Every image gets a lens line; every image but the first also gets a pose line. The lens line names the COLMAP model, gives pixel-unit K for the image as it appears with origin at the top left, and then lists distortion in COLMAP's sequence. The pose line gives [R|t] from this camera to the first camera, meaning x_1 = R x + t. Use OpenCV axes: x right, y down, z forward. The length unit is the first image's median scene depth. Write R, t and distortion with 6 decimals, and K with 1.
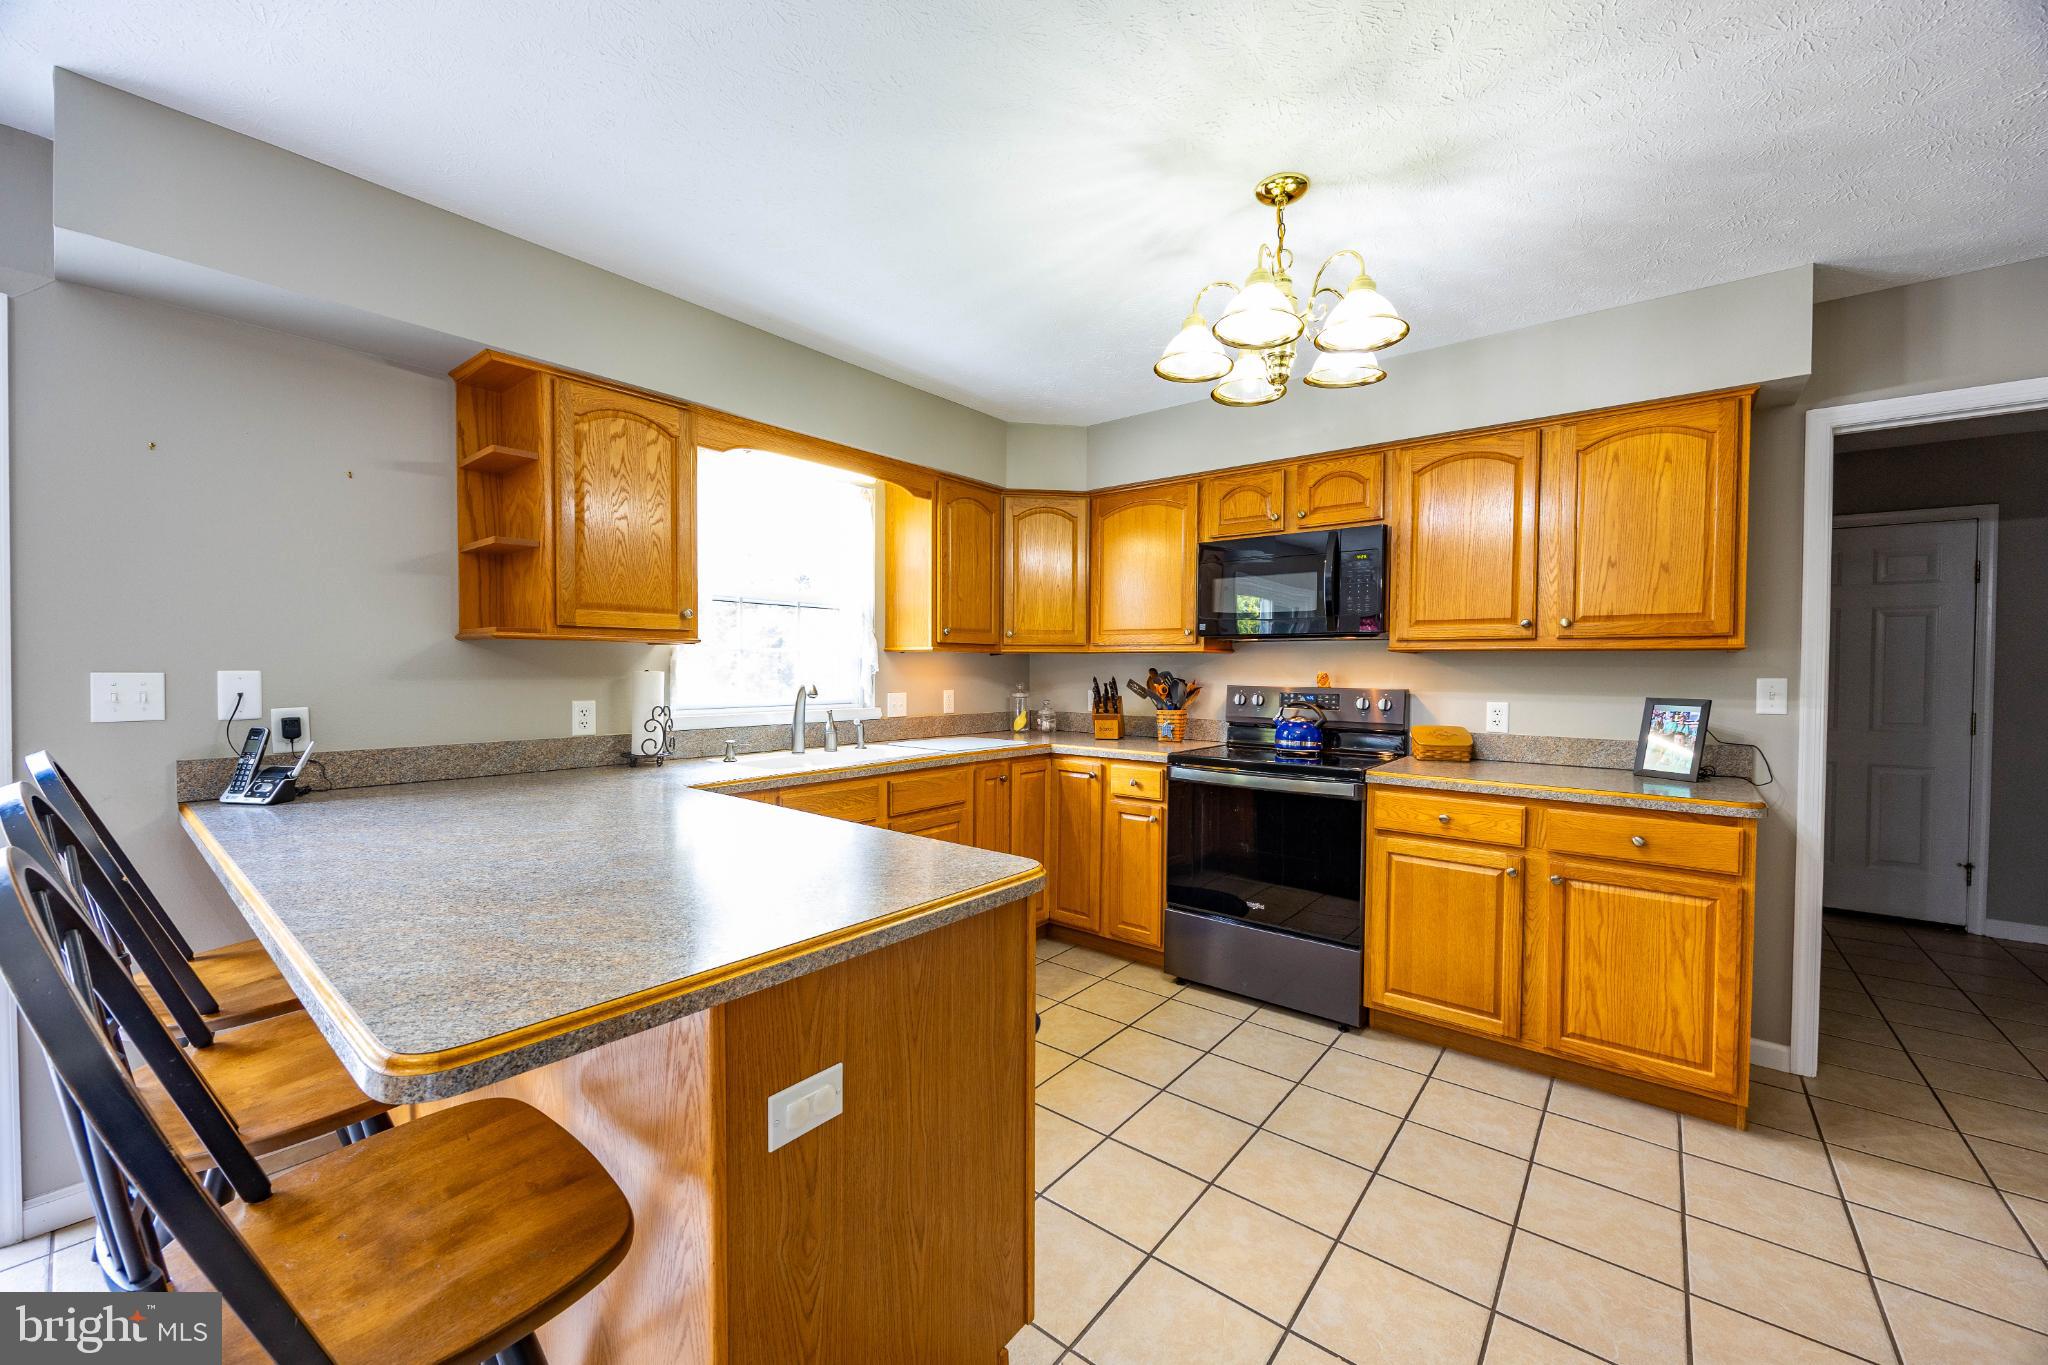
lens RADIAL K [[781.1, 0, 1016.7], [0, 781.1, 680.1], [0, 0, 1]] dist [0.000923, 0.000065]
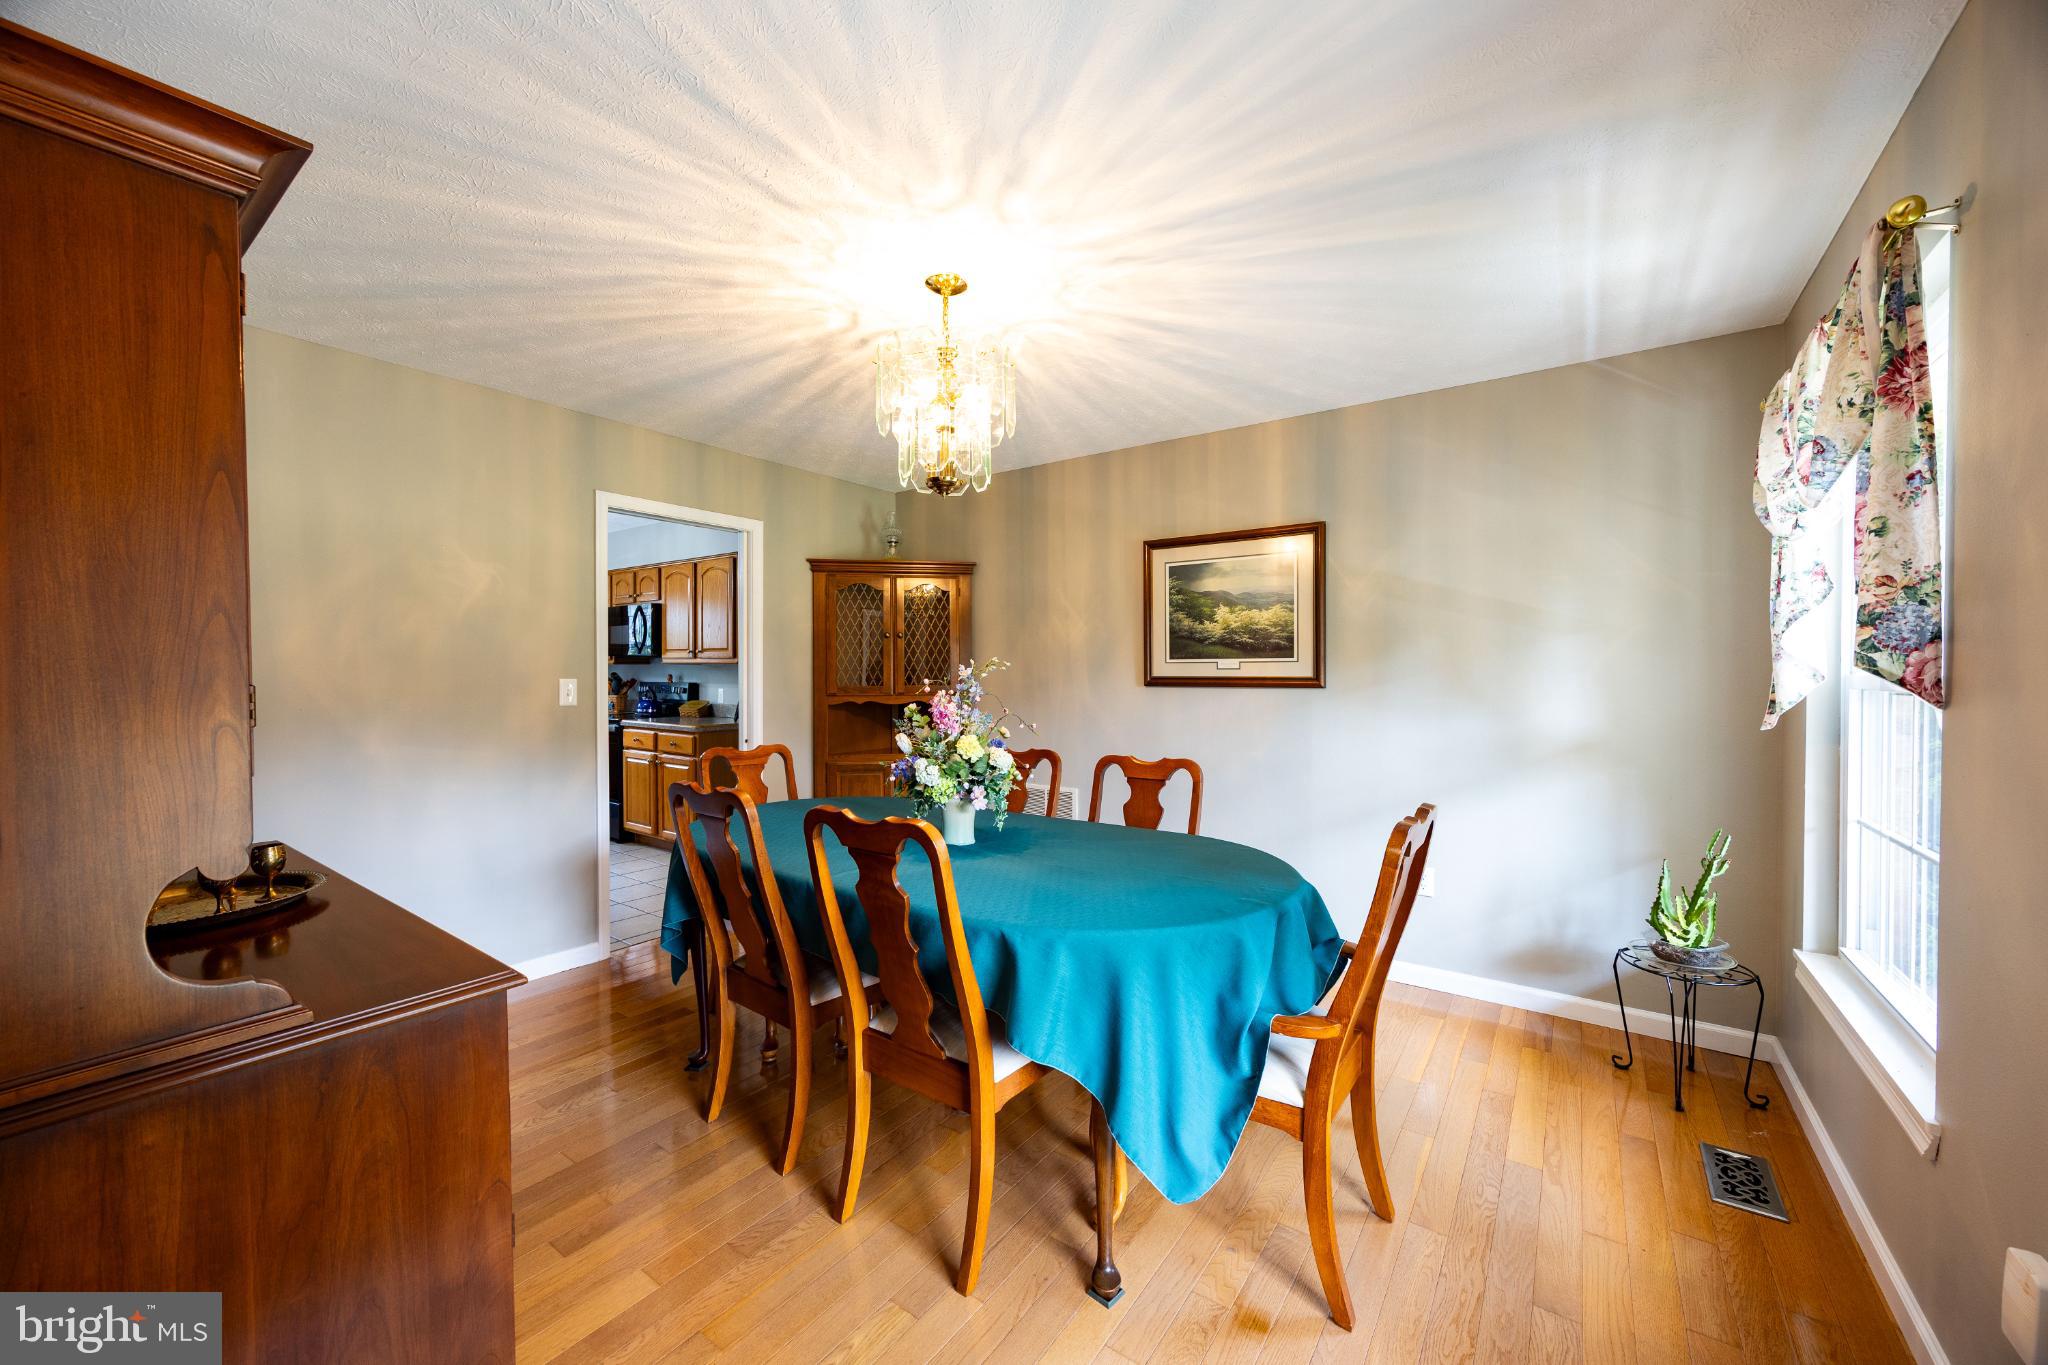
lens RADIAL K [[779.9, 0, 1024.0], [0, 779.9, 682.5], [0, 0, 1]] dist [-0.002691, -0.000070]
pose [[0.998514, -0.001911, 0.054454, 1.339954], [0.002199, 0.999984, -0.005222, 0.024244], [-0.054443, 0.005334, 0.998503, -1.116327]]
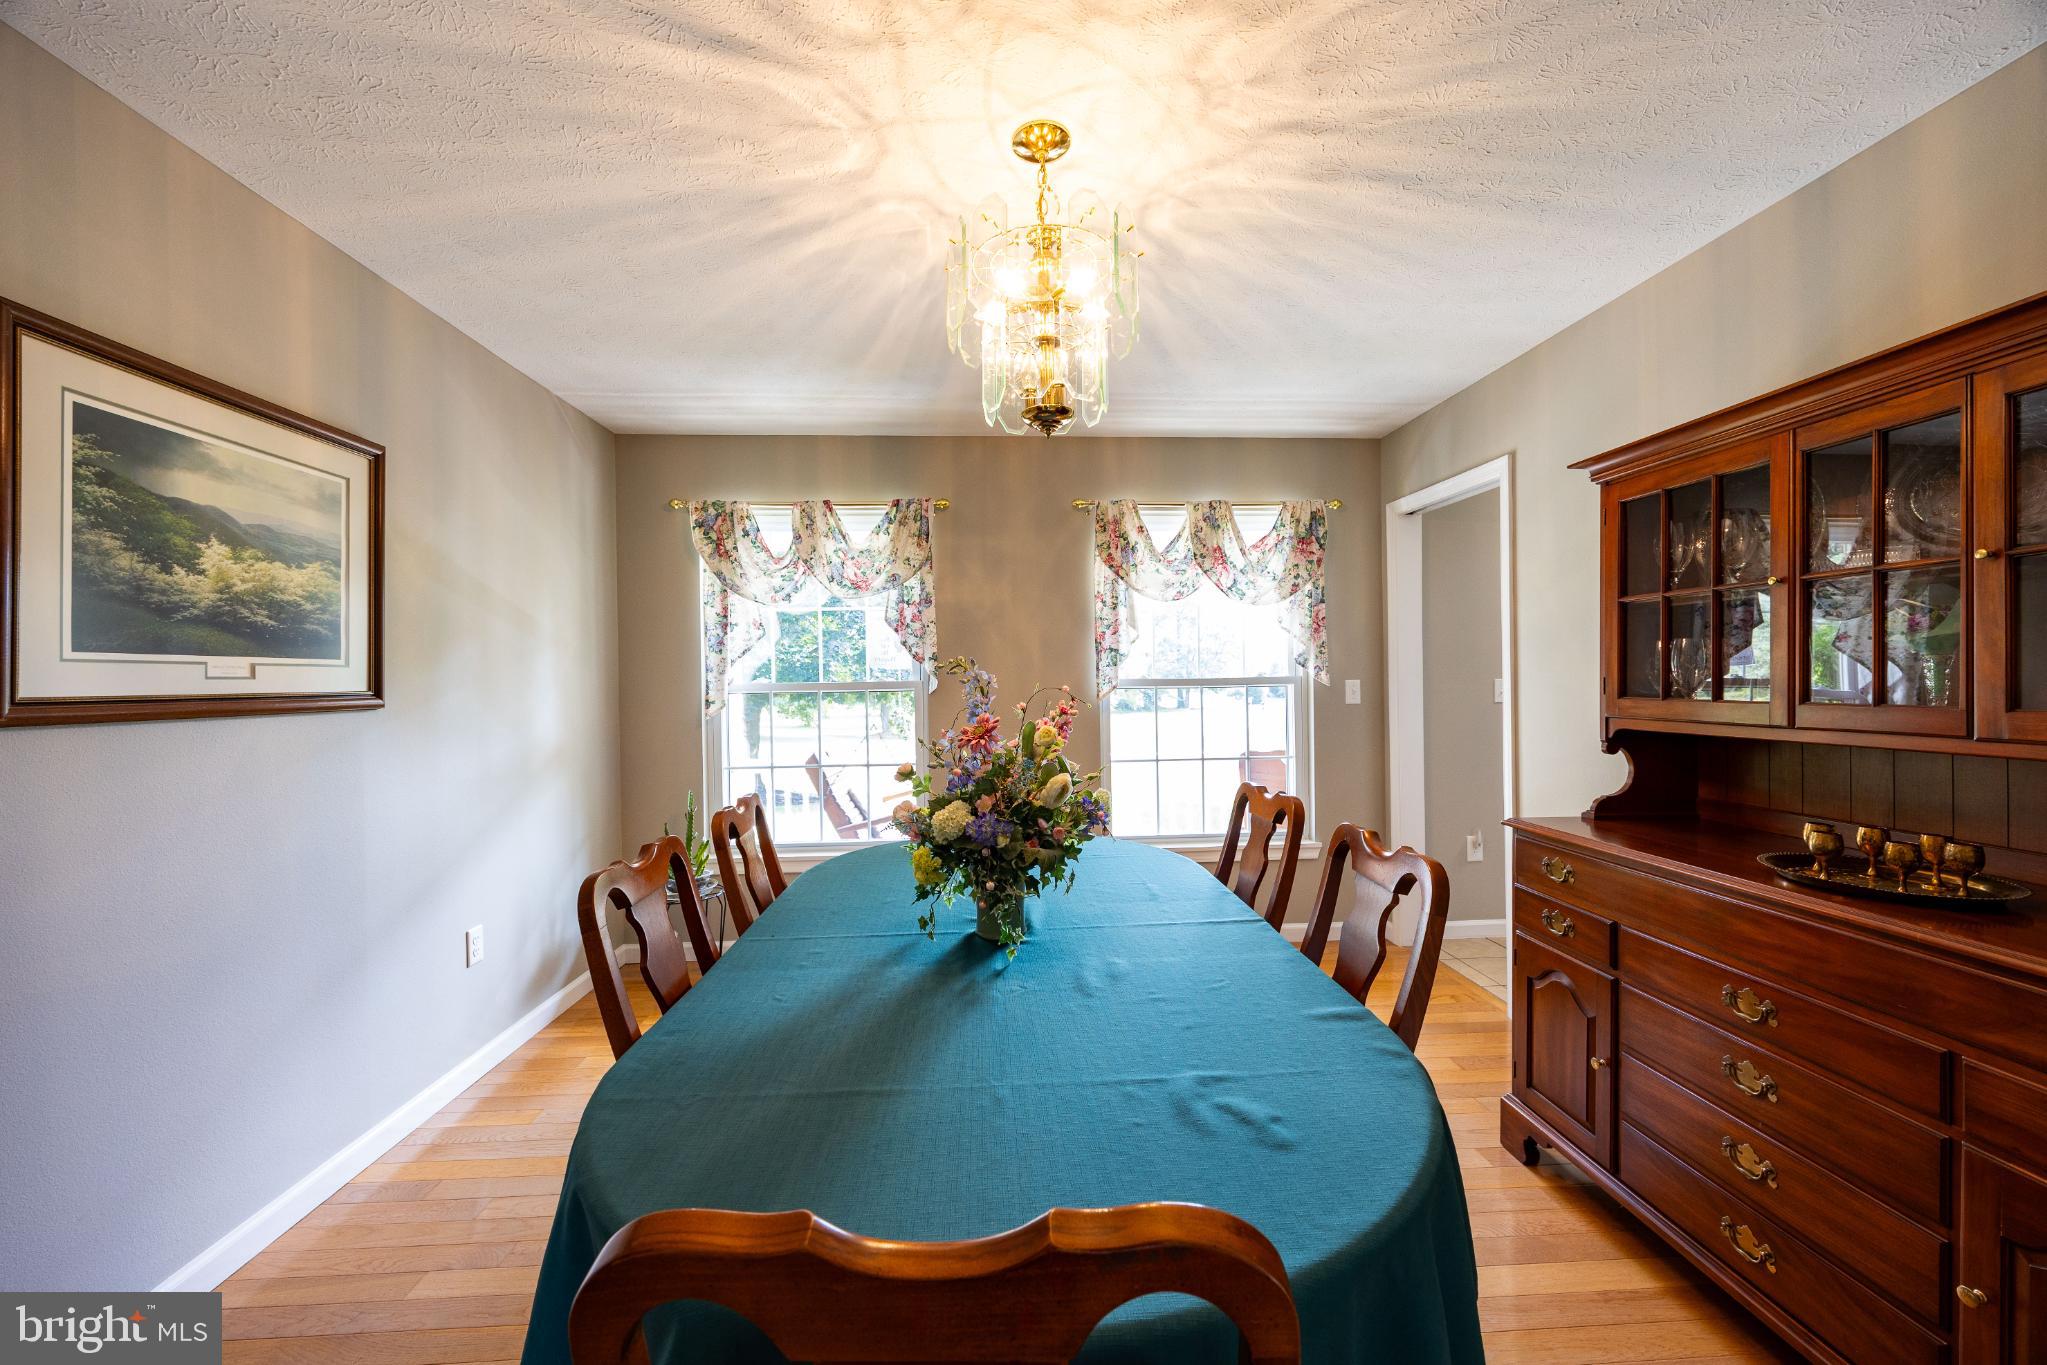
lens RADIAL K [[786.9, 0, 1022.0], [0, 786.9, 681.3], [0, 0, 1]] dist [-0.001854, -0.000057]
pose [[-0.676752, -0.001409, 0.736210, 0.890496], [0.018335, 0.999656, 0.018768, -0.001028], [-0.735983, 0.026200, -0.676493, 0.085021]]
